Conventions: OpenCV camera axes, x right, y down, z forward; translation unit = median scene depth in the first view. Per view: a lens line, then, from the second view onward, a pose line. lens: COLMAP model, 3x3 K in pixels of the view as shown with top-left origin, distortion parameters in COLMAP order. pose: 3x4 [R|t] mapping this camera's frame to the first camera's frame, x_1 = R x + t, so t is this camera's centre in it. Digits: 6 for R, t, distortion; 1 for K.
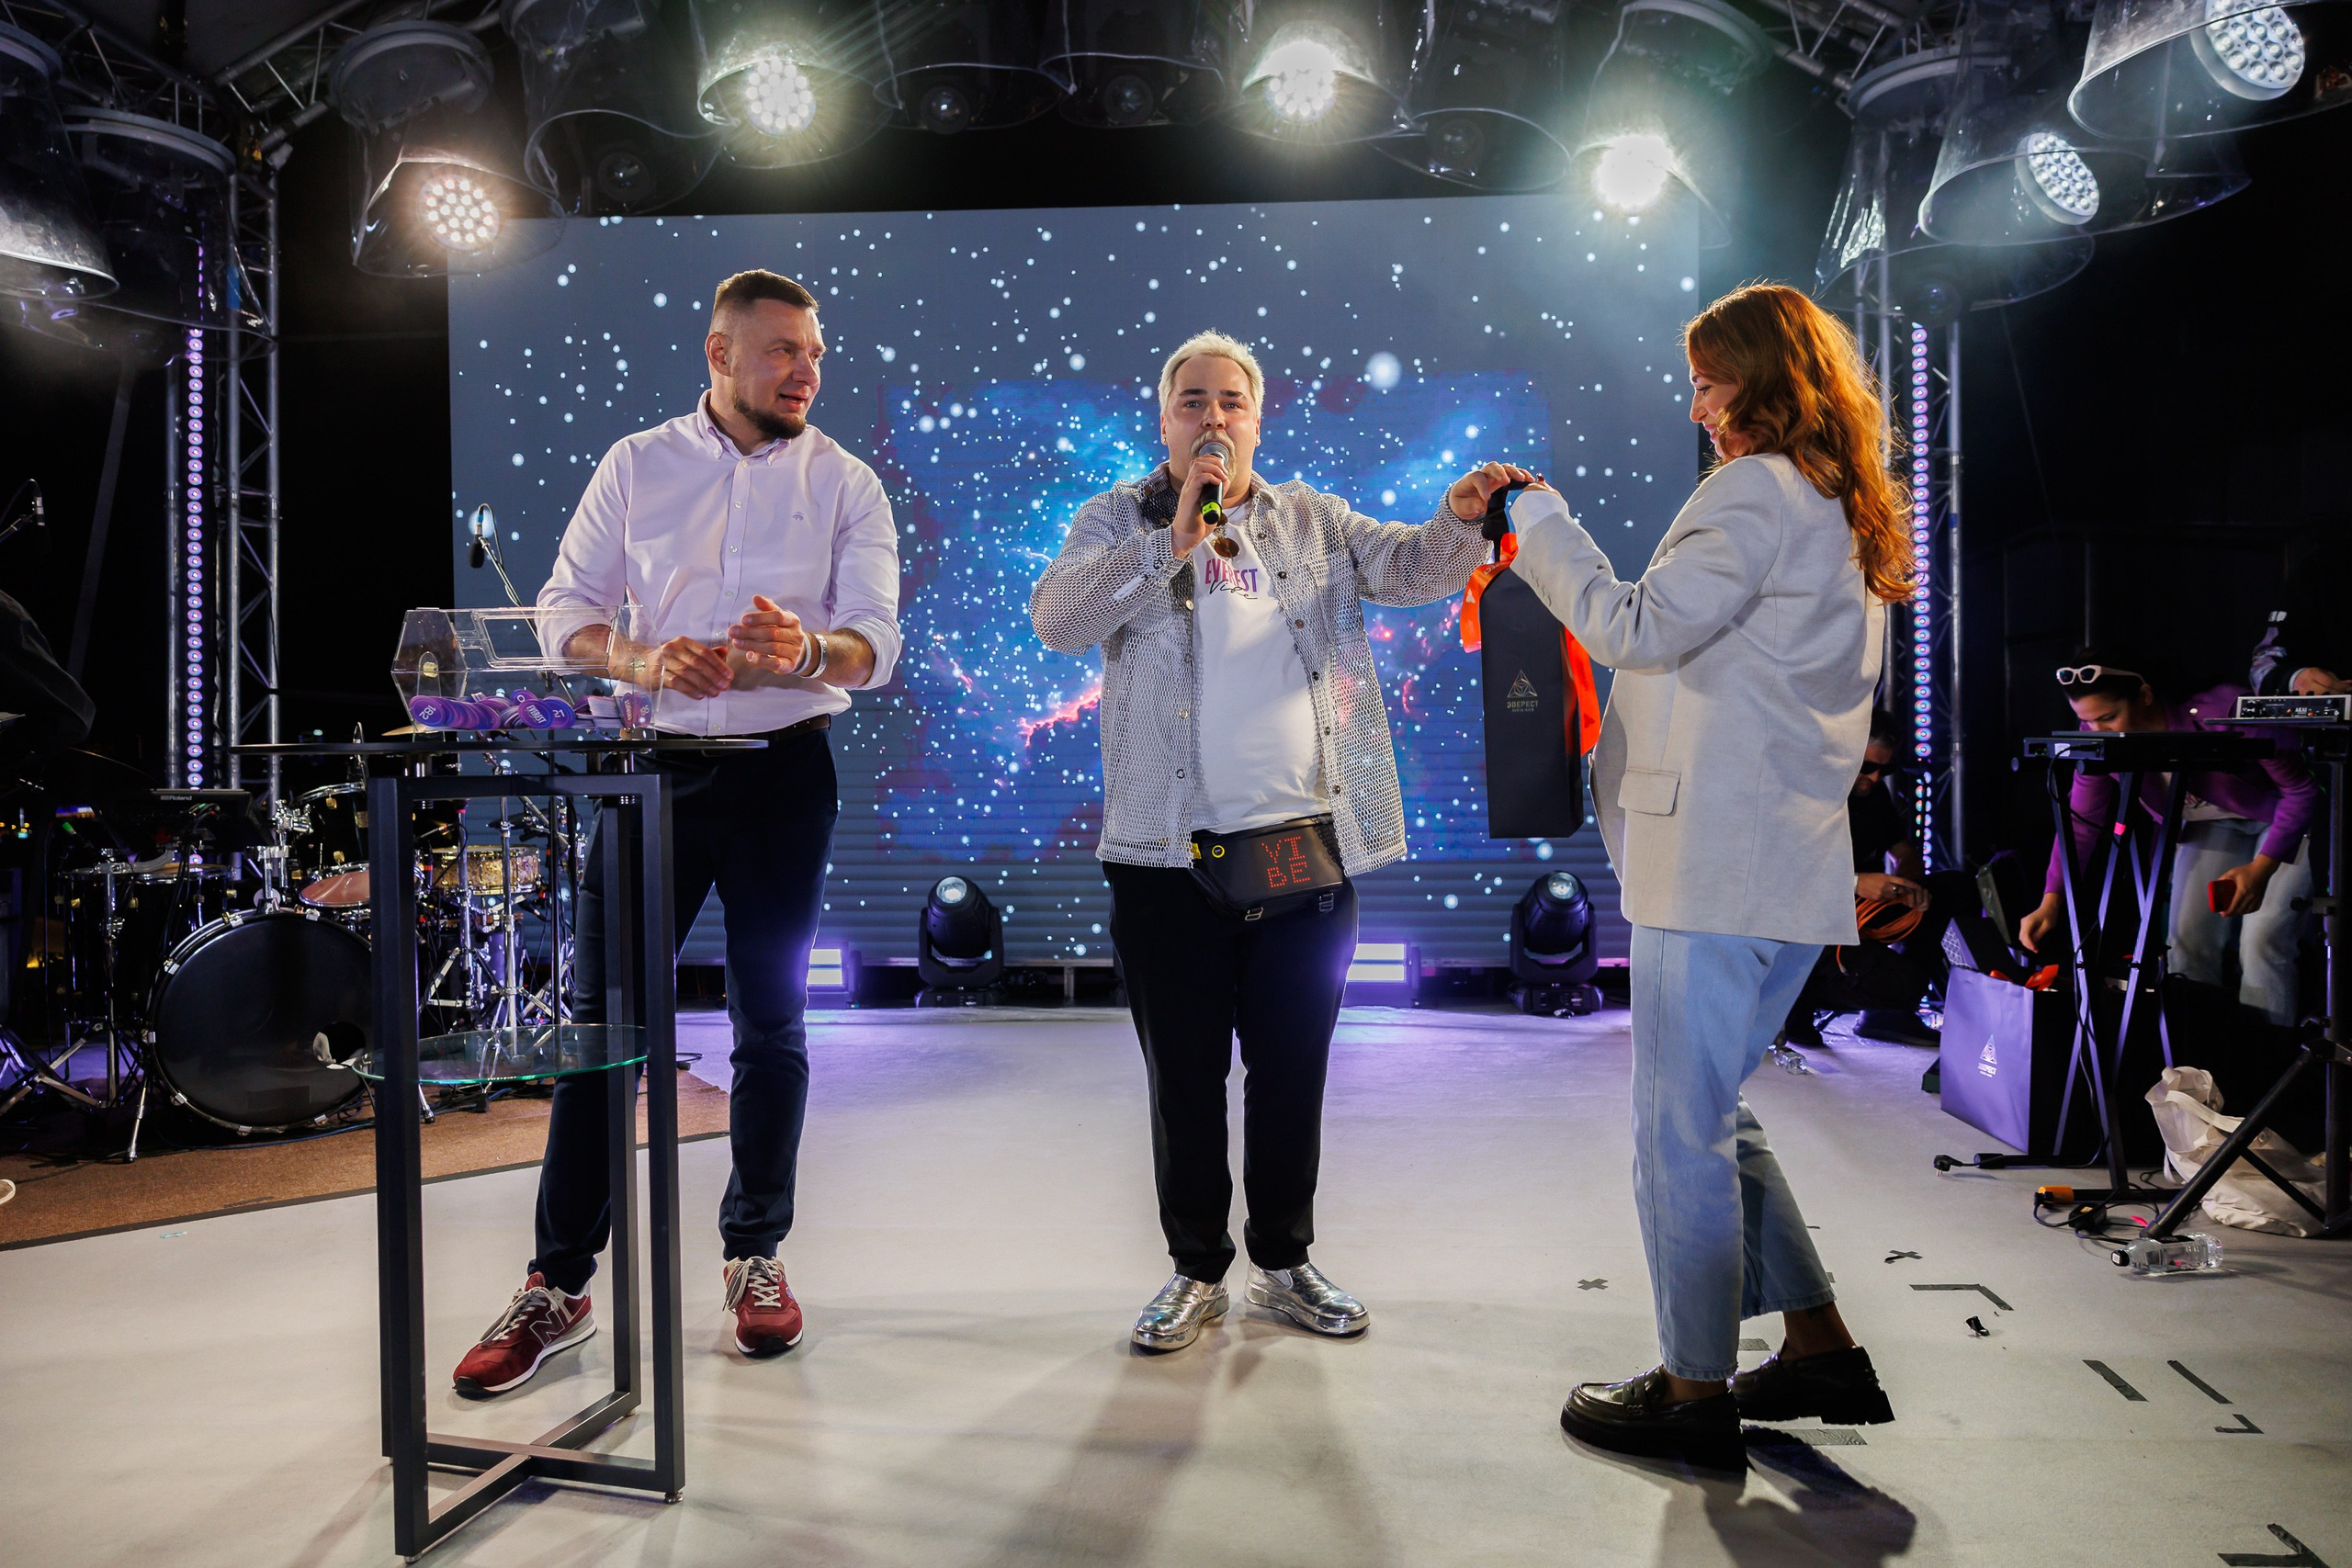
lens RADIAL K [[1619.1, 0, 1180.2], [0, 1619.1, 775.1], [0, 0, 1]] dist [0.005322, 0.001296]
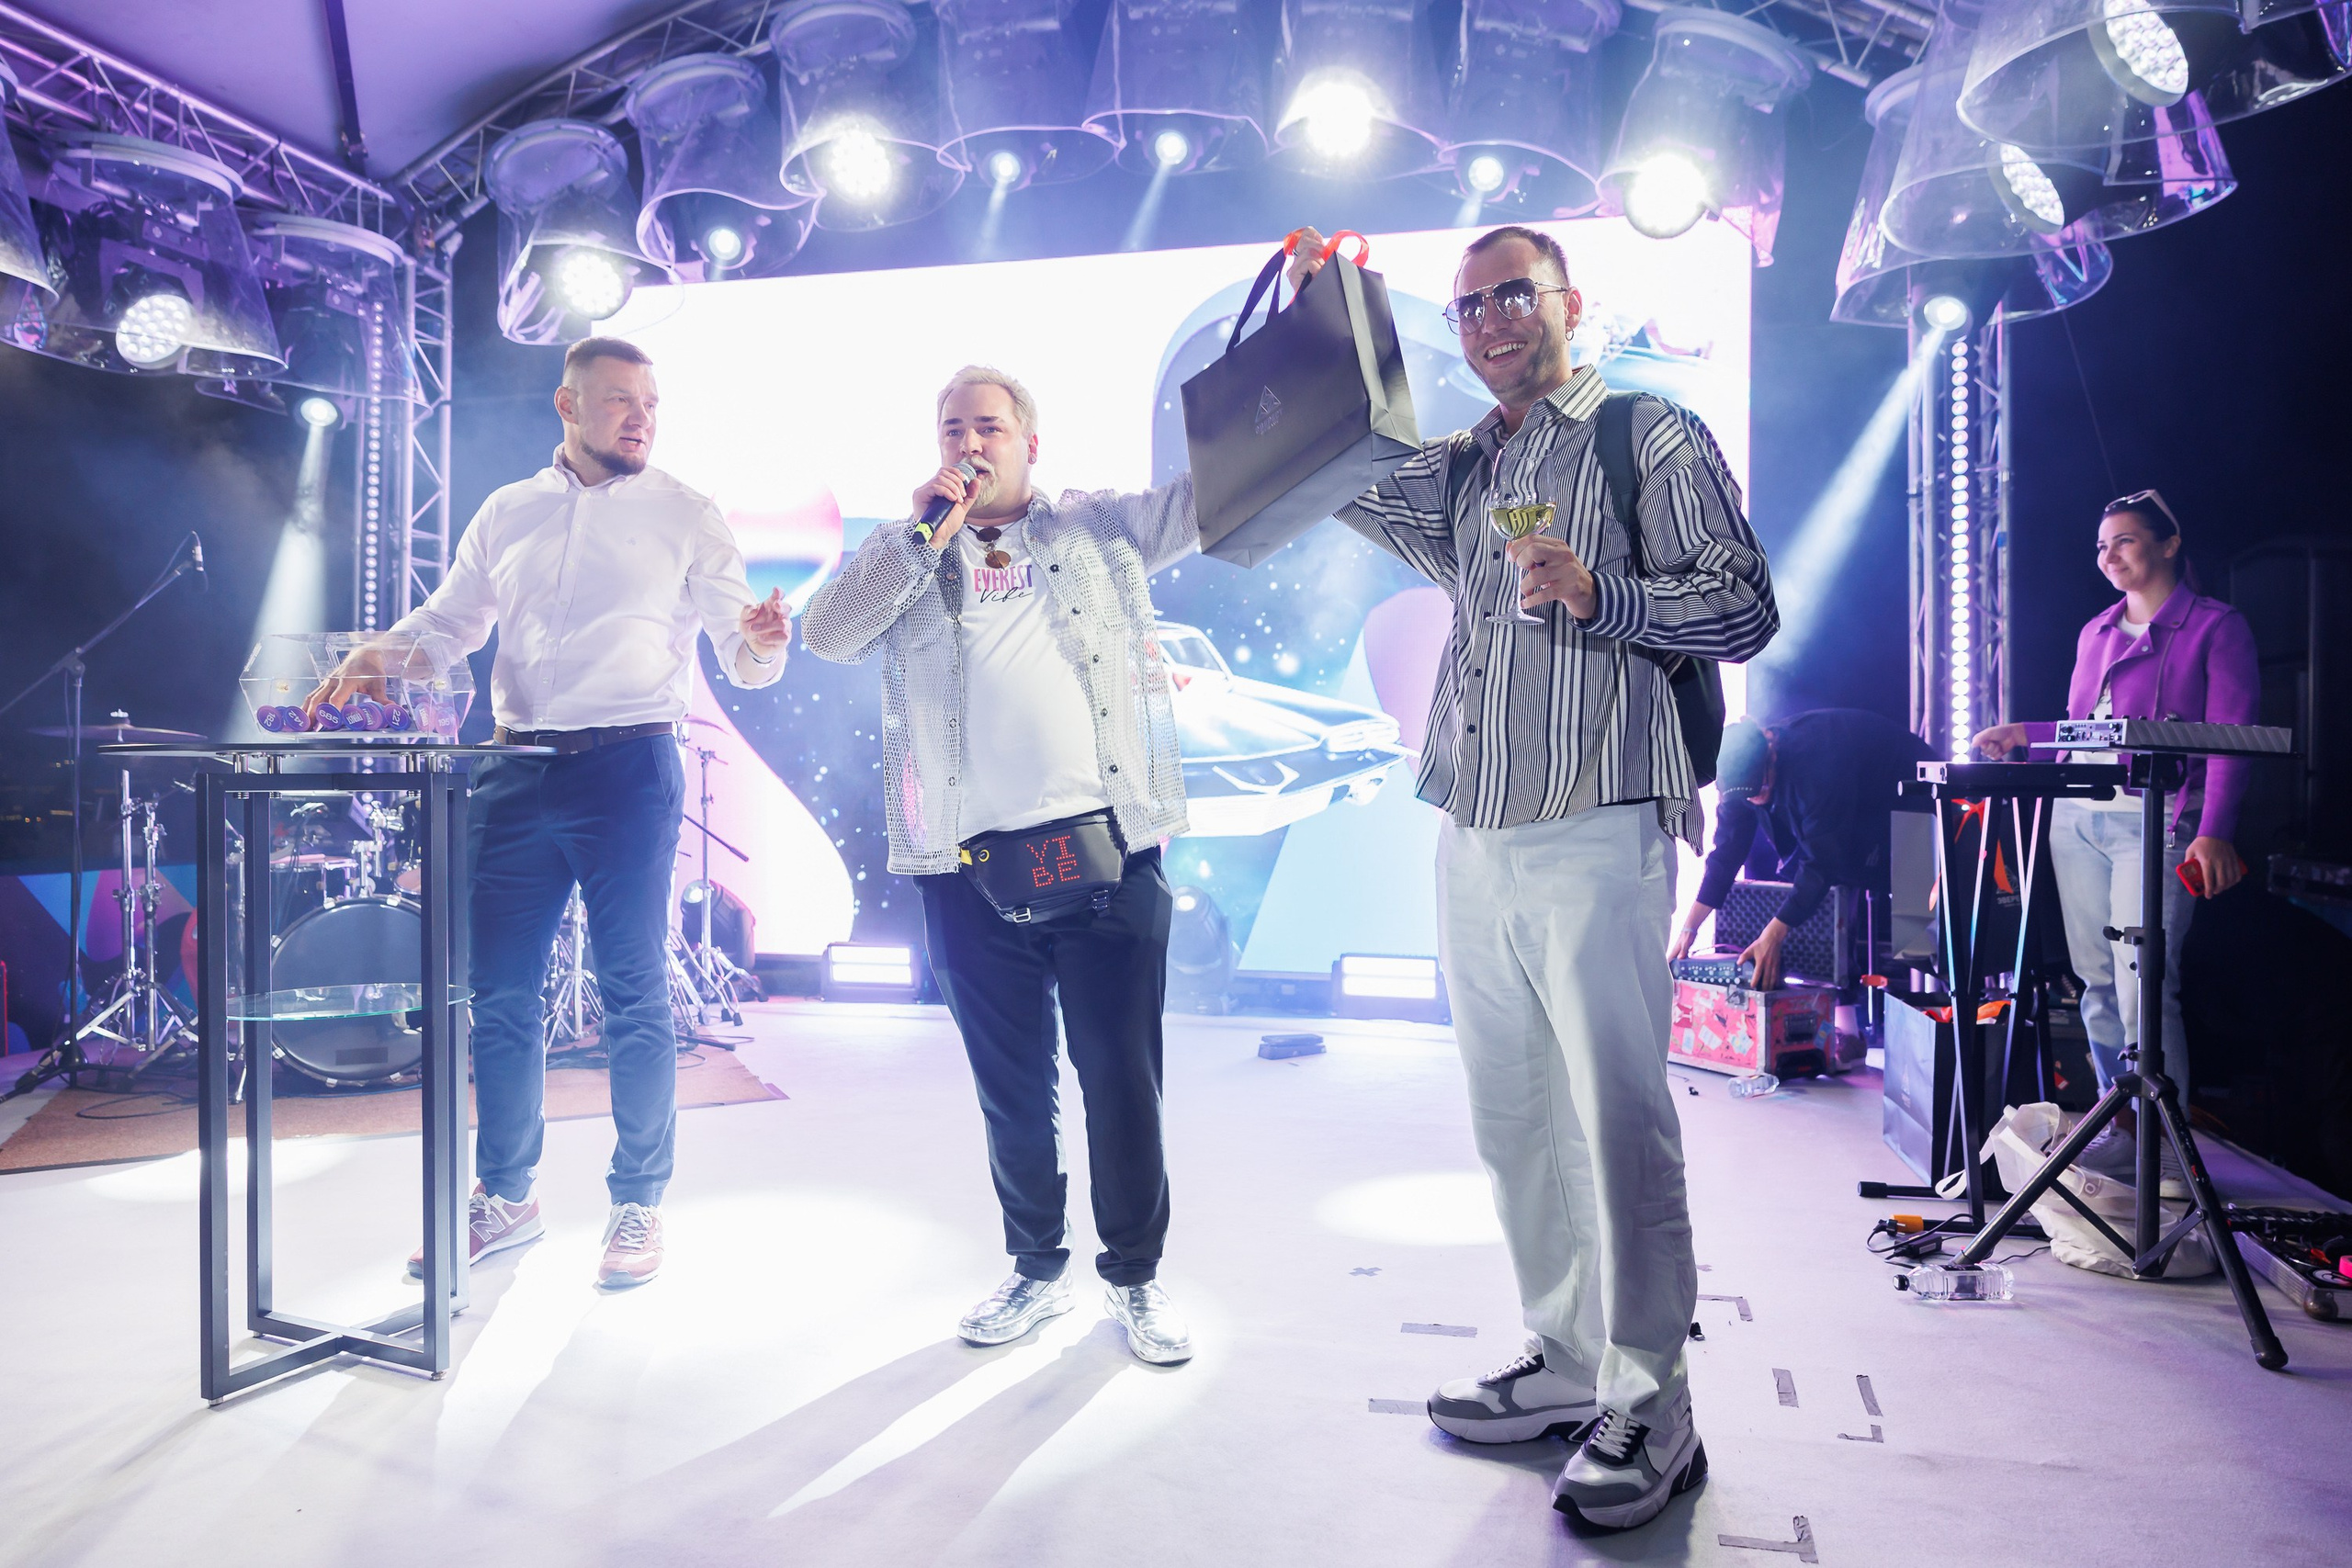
lens RADIAL K [[1621.3, 0, 1177.9], [0, 1621.3, 798.0], [0, 0, 1]] dist [0.011316, 0.002831]
pose [[0.983191, 0.013807, -0.182055, 0.175499], [-0.014189, 0.999899, -0.000792, 0.003647], [0.182025, 0.003362, 0.983288, -0.036043]]
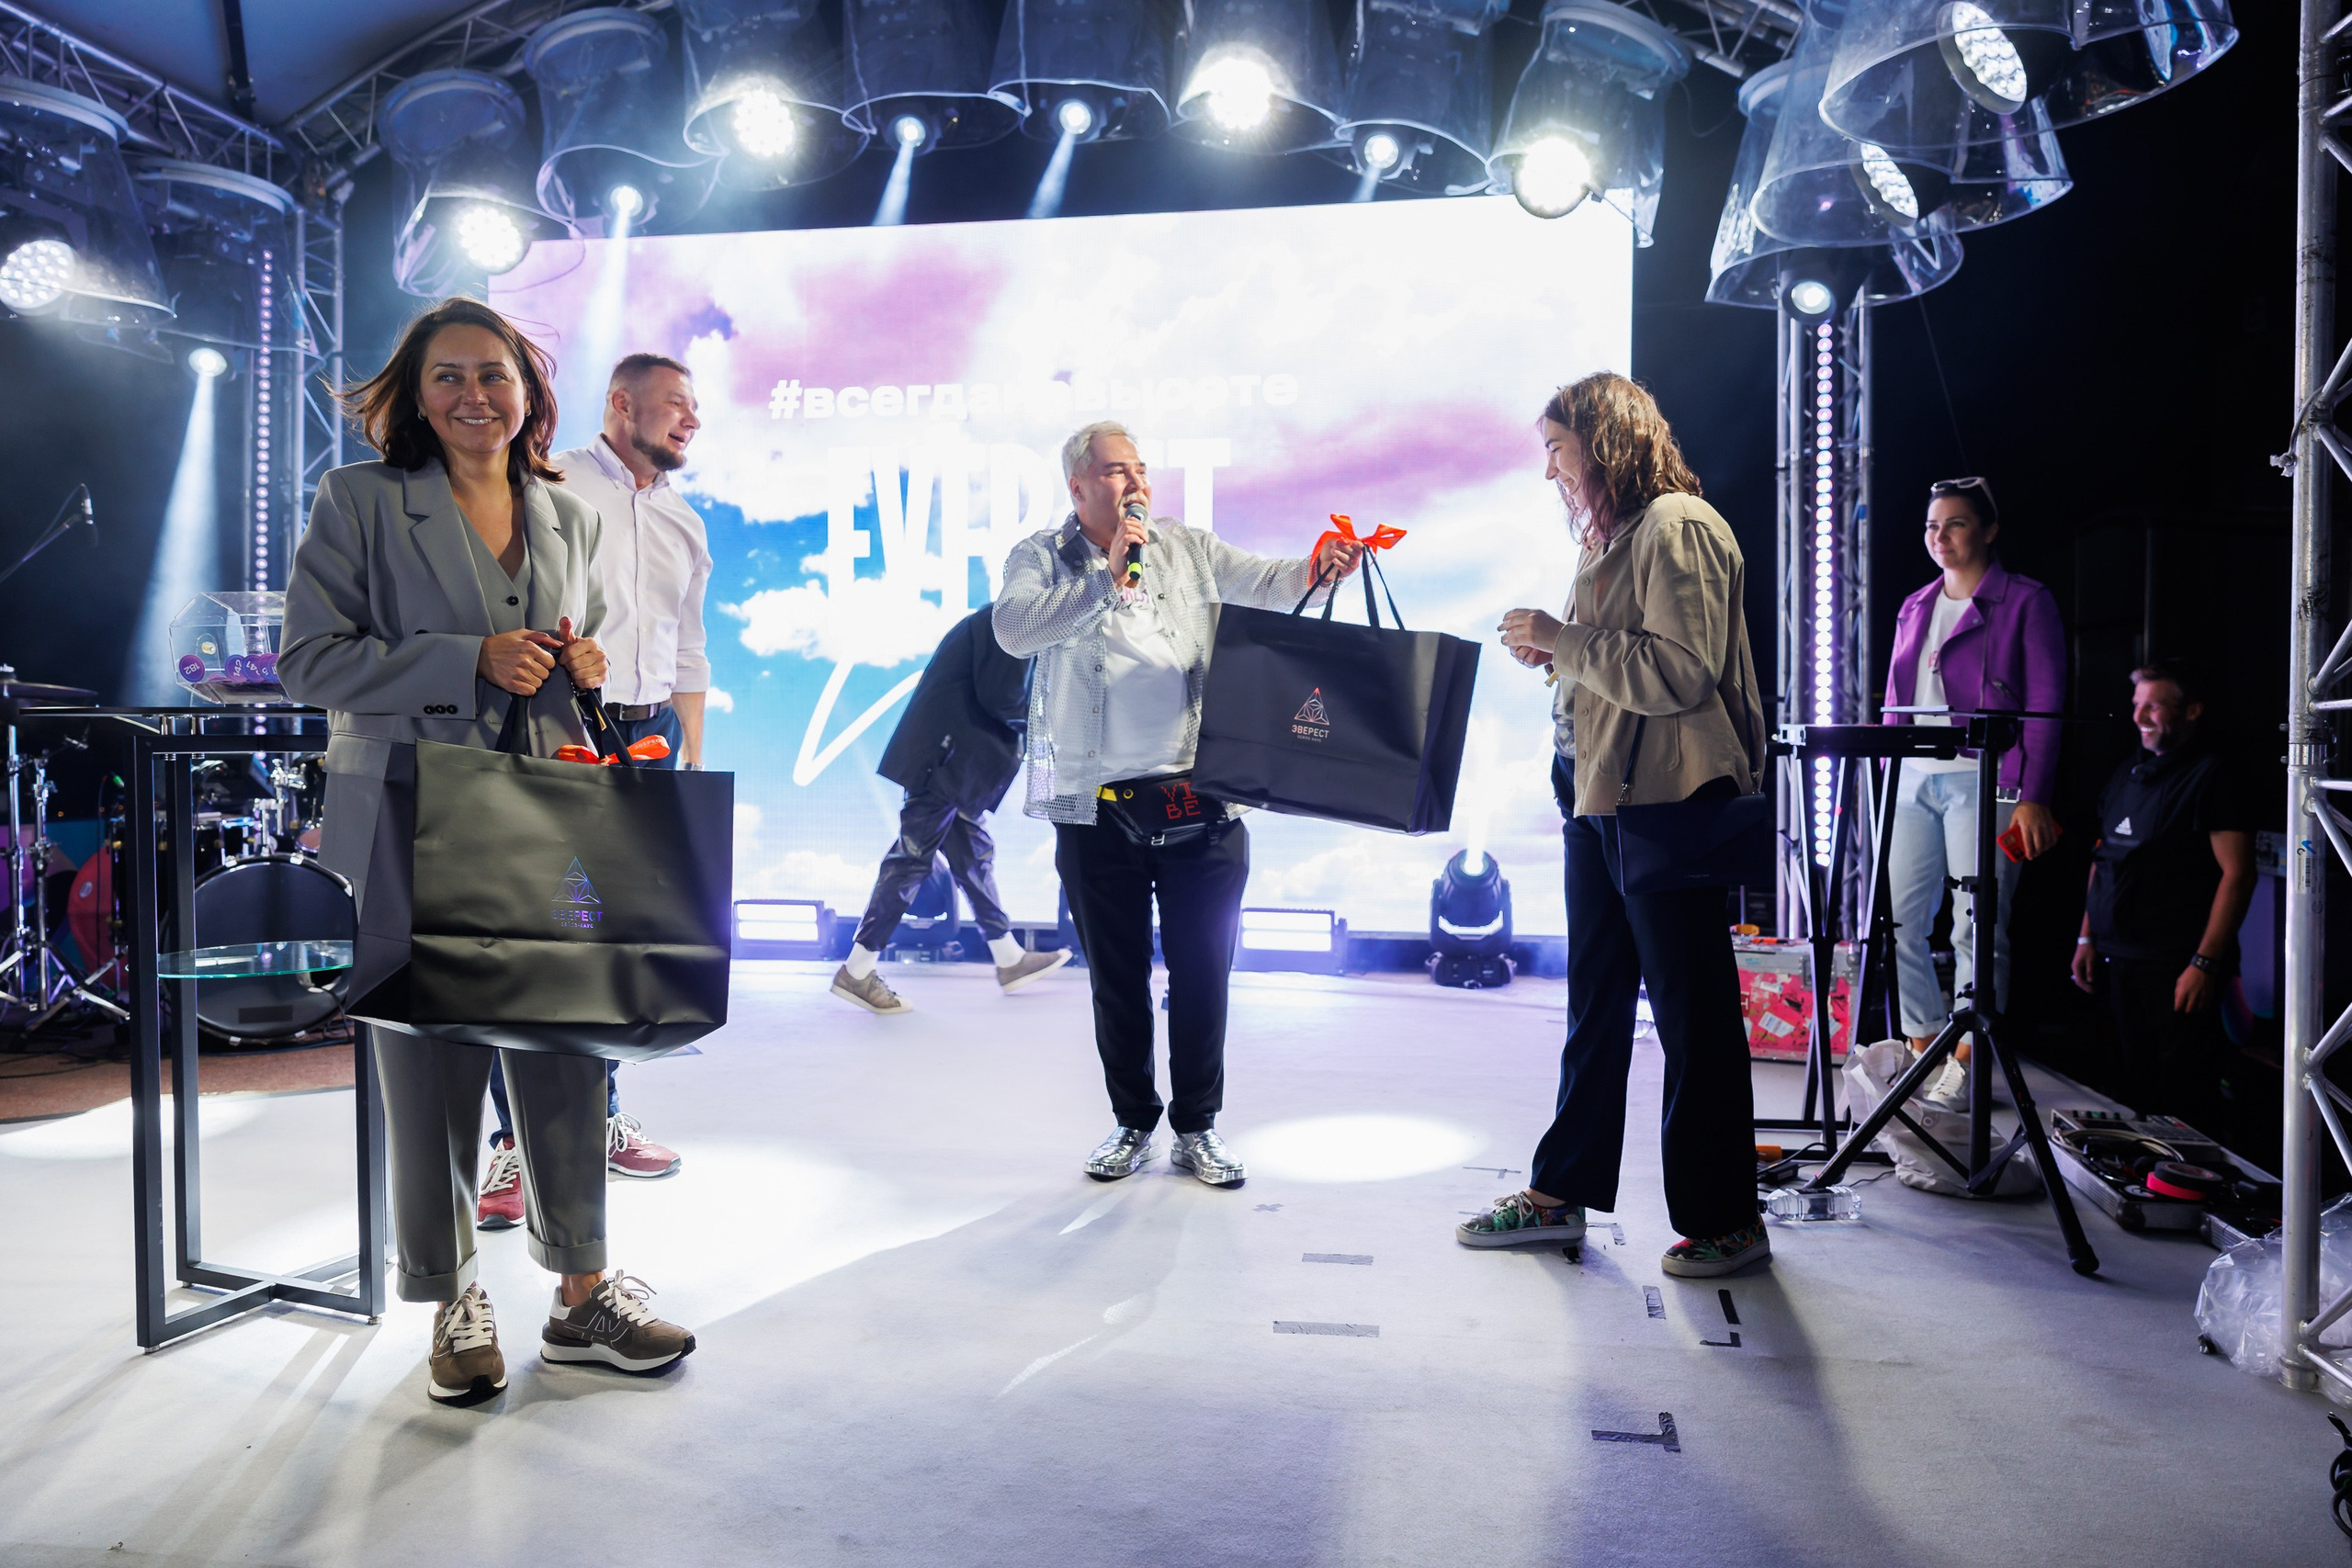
lens RADIAL K [[1619.1, 0, 1180.2], [0, 1619.1, 775.1], [0, 0, 1]] dist [0.005322, 0.001296]
pose [[0.993134, 0.016260, -0.115848, 0.173264], [-0.014954, 0.999815, 0.012133, 0.001913], [0.116023, -0.010317, 0.993193, -0.061524]]
